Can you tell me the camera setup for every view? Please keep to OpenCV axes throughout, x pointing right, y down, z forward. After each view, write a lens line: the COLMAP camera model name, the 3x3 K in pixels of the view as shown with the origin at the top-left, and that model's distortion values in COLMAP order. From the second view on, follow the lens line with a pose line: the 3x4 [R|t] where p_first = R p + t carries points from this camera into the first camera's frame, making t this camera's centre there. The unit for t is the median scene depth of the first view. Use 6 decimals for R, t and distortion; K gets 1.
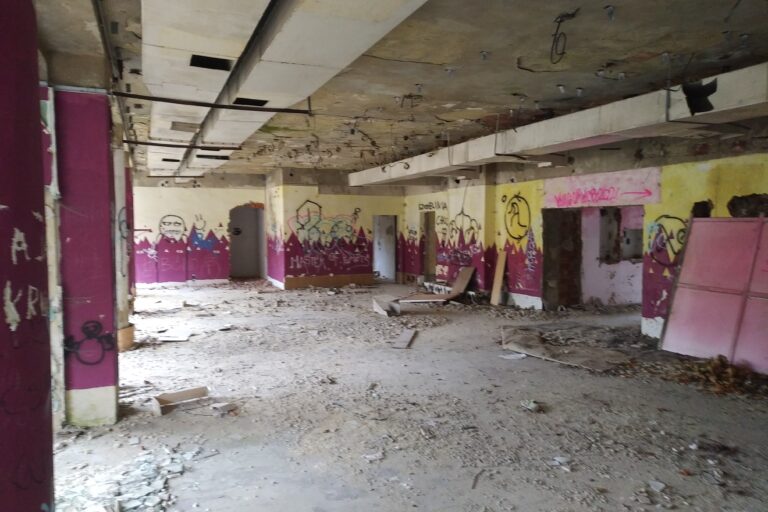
lens RADIAL K [[550.2, 0, 385.0], [0, 550.2, 256.0], [0, 0, 1]] dist [0.004870, 0.005338]
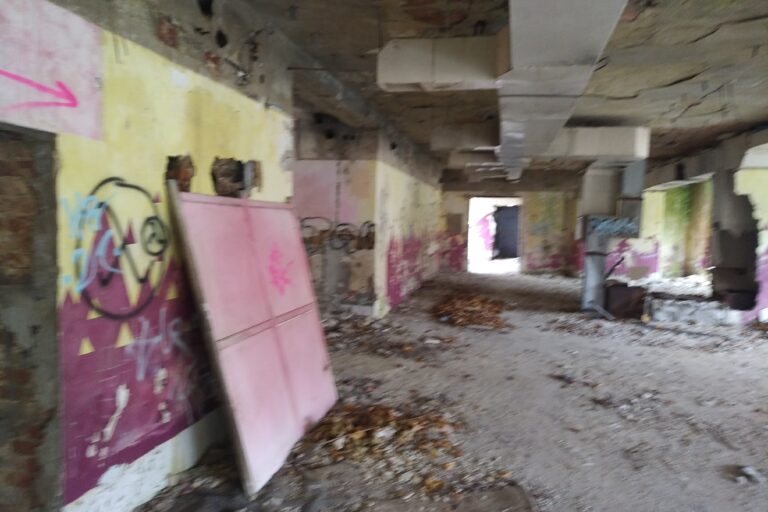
lens RADIAL K [[550.2, 0, 383.9], [0, 550.2, 252.5], [0, 0, 1]] dist [0.004870, 0.005338]
pose [[-0.812194, -0.057778, 0.580519, 0.163473], [0.004950, 0.994365, 0.105893, -0.063136], [-0.583367, 0.088879, -0.807331, 1.191632]]
